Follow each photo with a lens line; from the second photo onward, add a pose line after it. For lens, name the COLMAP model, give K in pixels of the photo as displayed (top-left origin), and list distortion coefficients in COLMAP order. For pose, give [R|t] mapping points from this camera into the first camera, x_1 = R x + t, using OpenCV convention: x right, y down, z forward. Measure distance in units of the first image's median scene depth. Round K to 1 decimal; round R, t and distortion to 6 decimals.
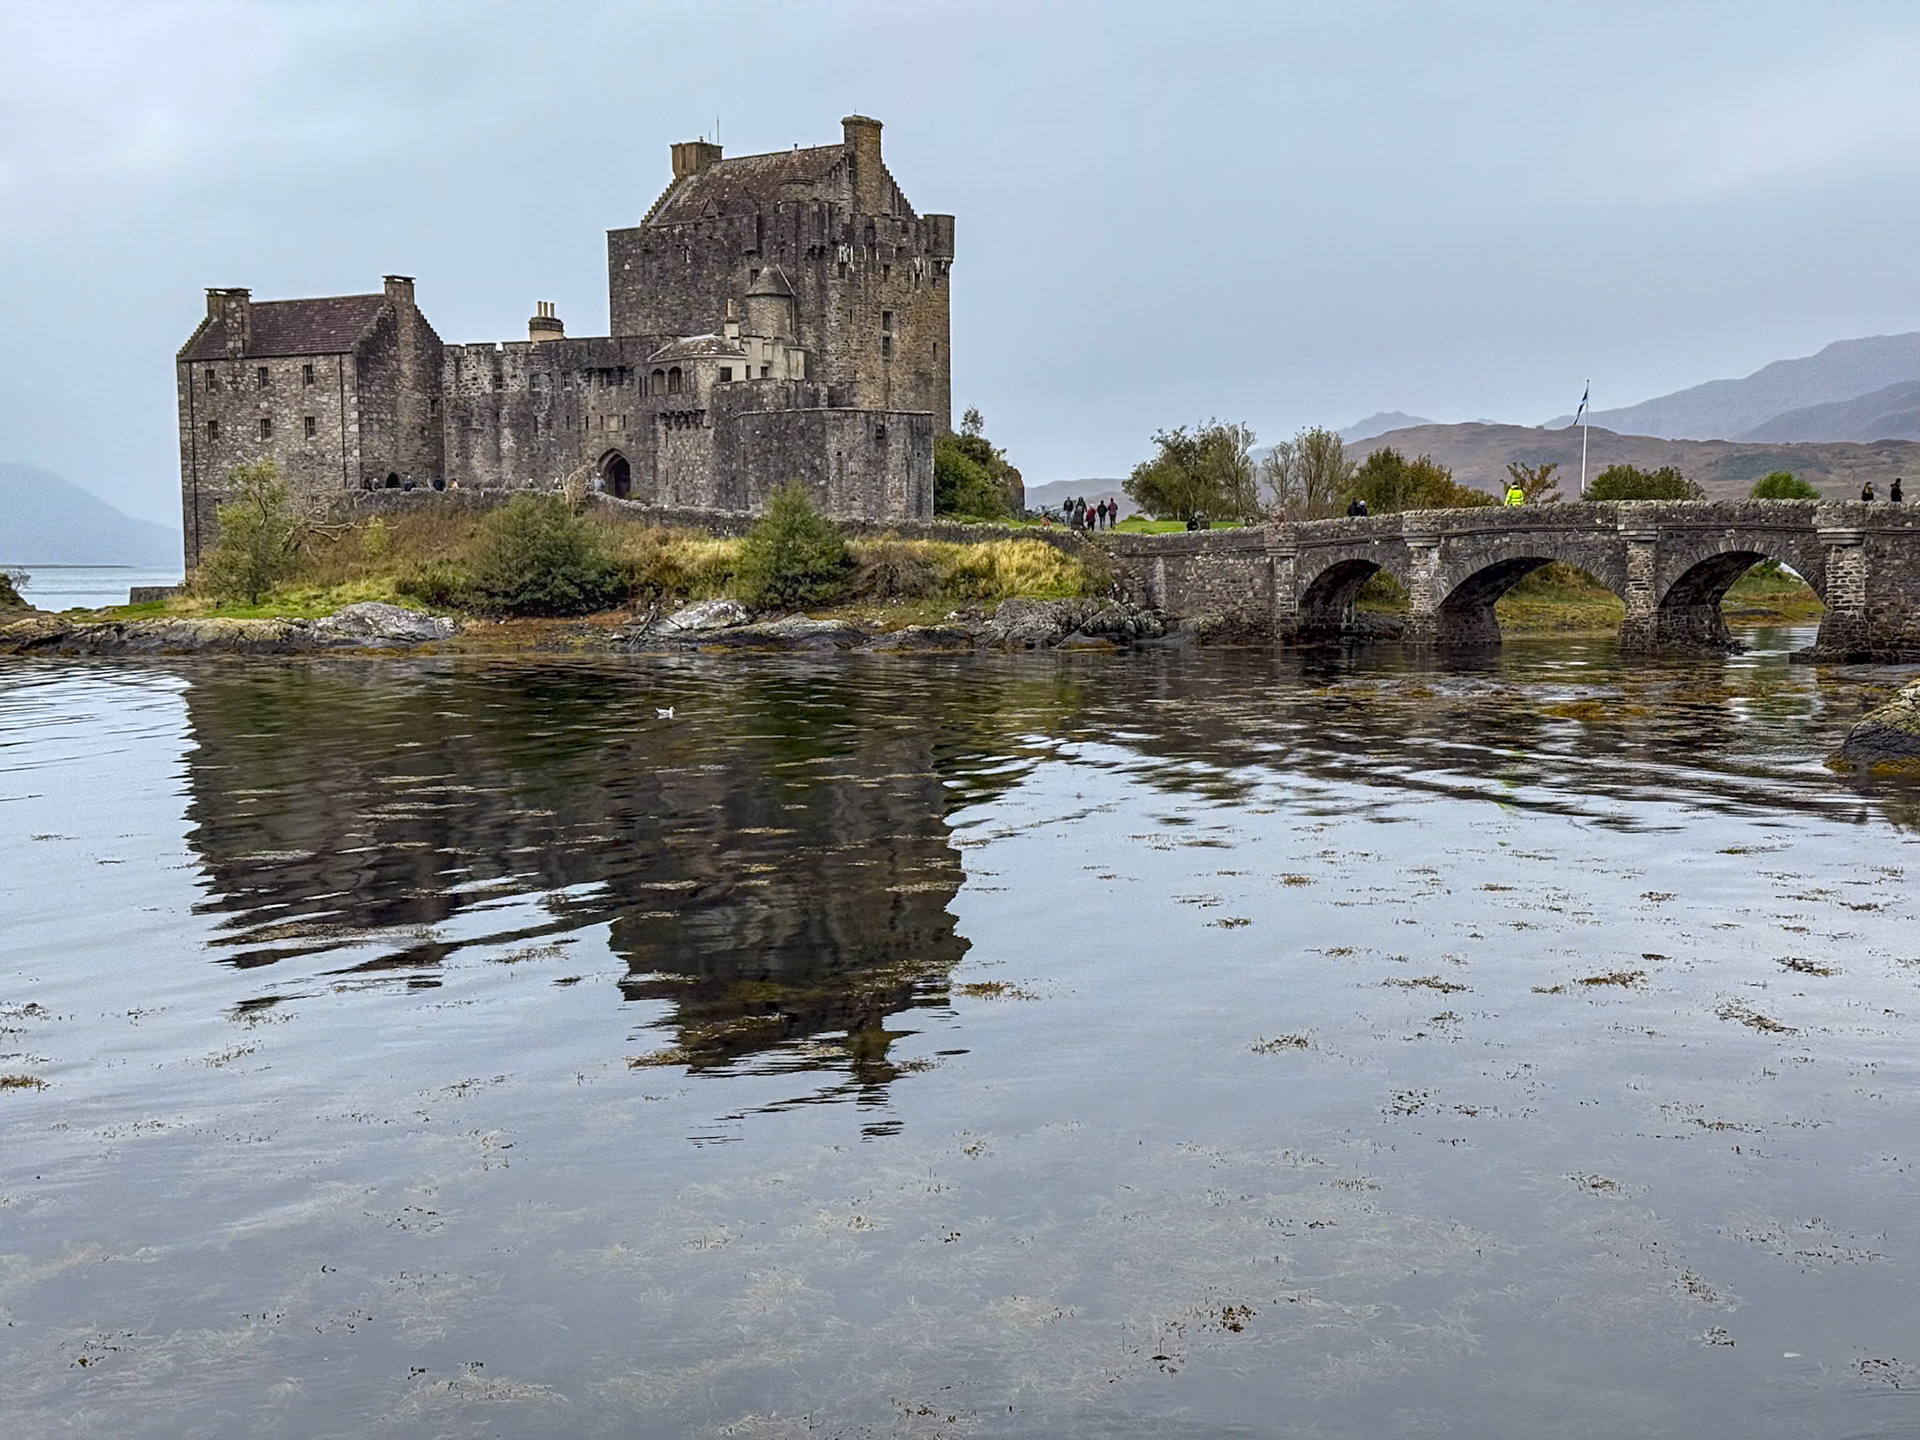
lens RADIAL K [[2691.2, 0, 972.3], [0, 2691.2, 747.5], [0, 0, 1]] dist [0.130879, 0.110941]
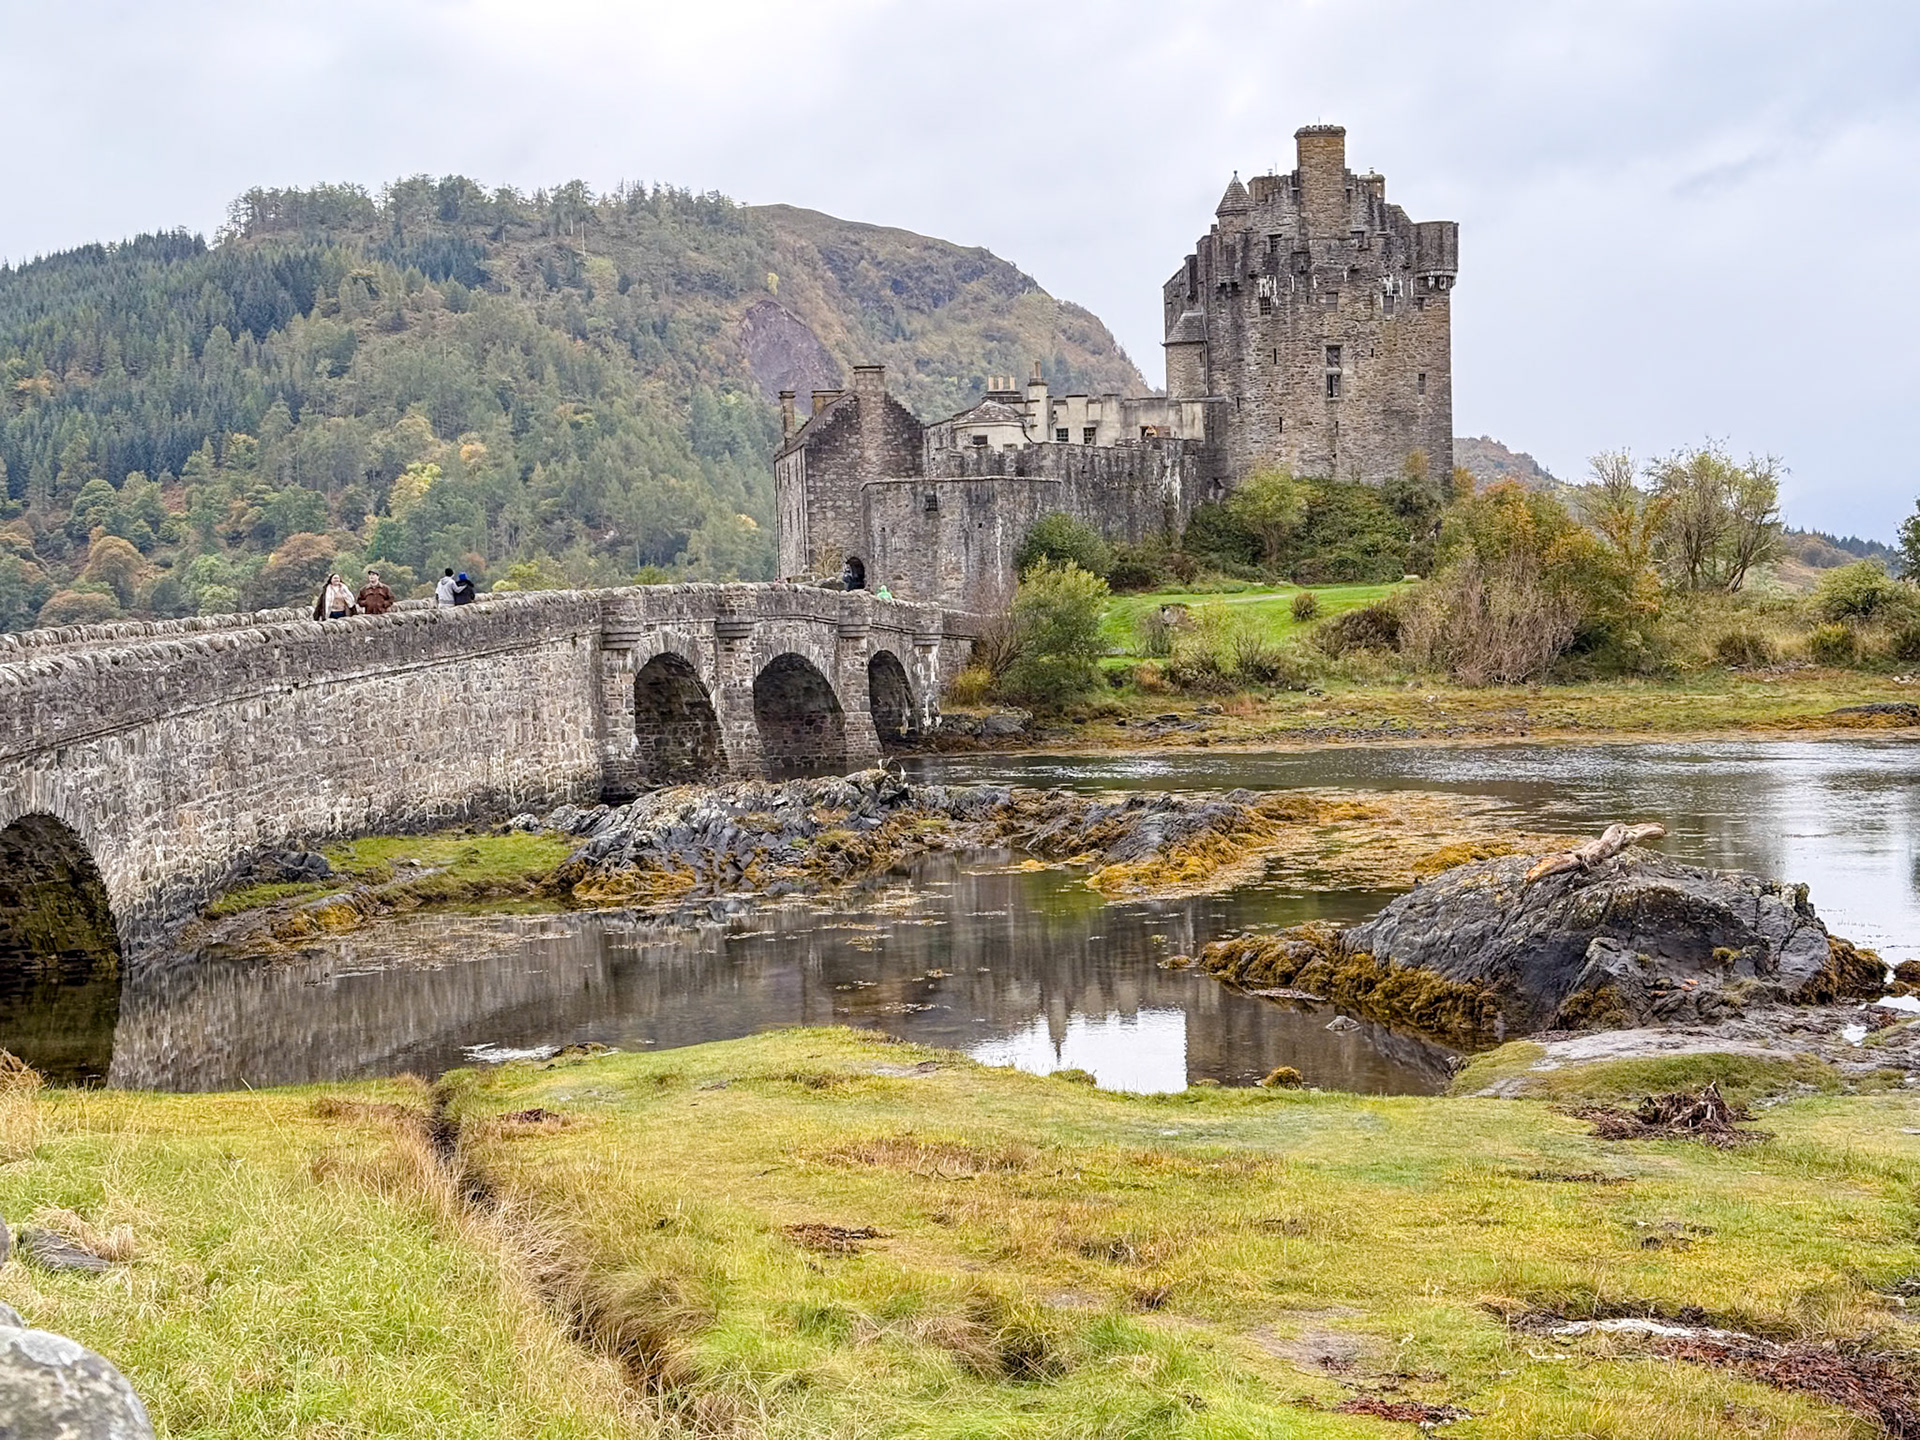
lens RADIAL K [[2691.2, 0, 972.3], [0, 2691.2, 747.5], [0, 0, 1]] dist [0.130879, 0.110941]
pose [[0.659940, 0.019002, -0.751078, 0.625614], [-0.027766, 0.999614, 0.000893, -0.033571], [0.750805, 0.020265, 0.660213, 0.387560]]
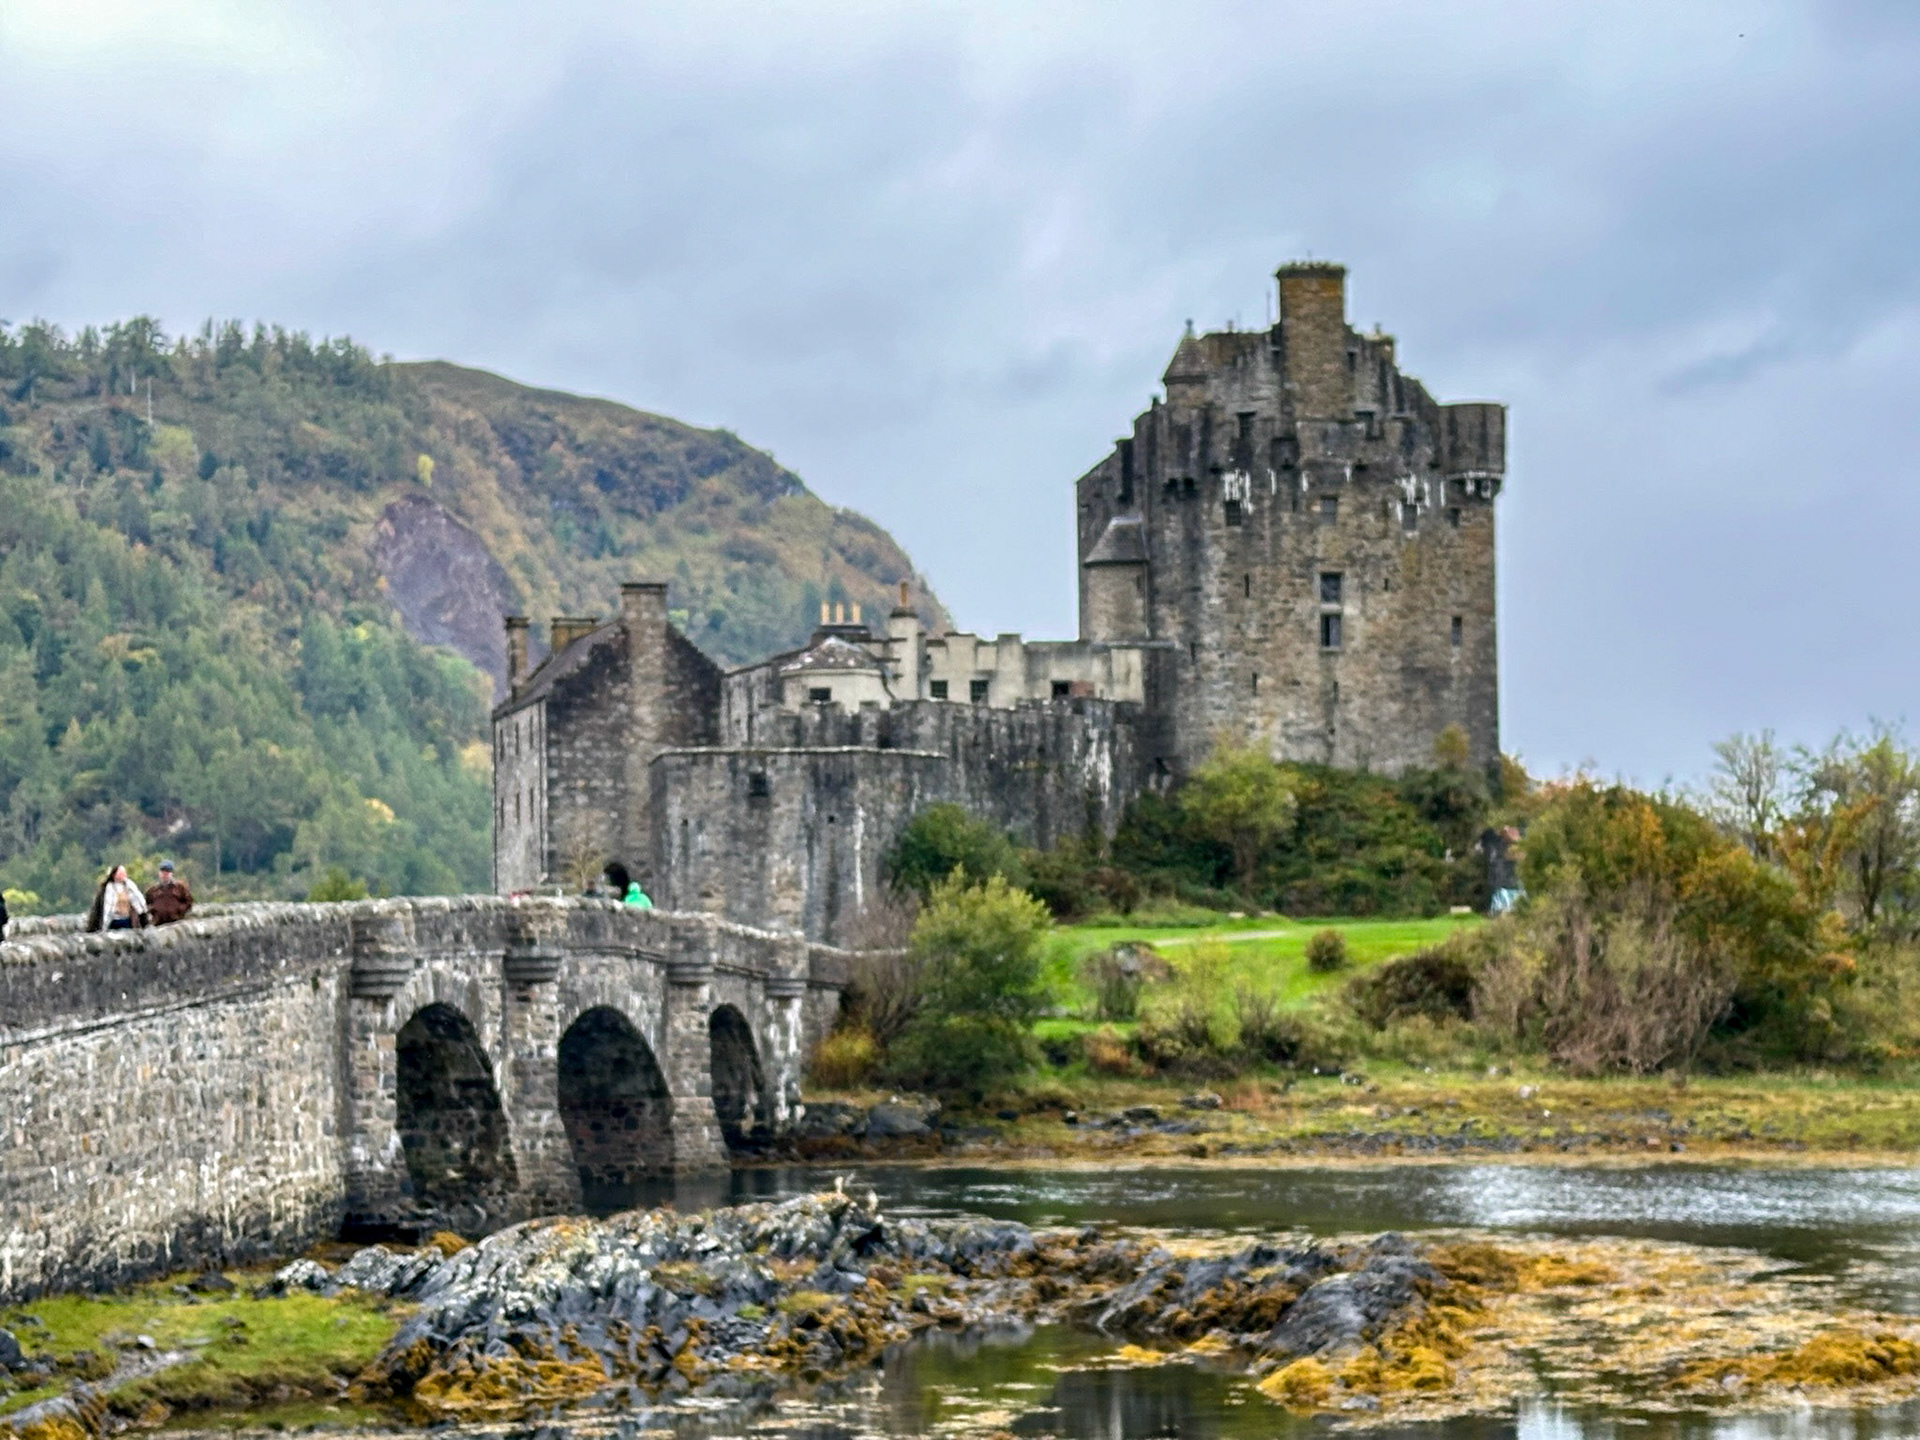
lens RADIAL K [[3884.0, 0, 979.1], [0, 3884.0, 718.6], [0, 0, 1]] dist [0.132302, 0.167799]
pose [[0.713903, -0.047233, -0.698650, 0.586807], [-0.043289, 0.992837, -0.111356, -0.033731], [0.698905, 0.109742, 0.706745, 0.385829]]
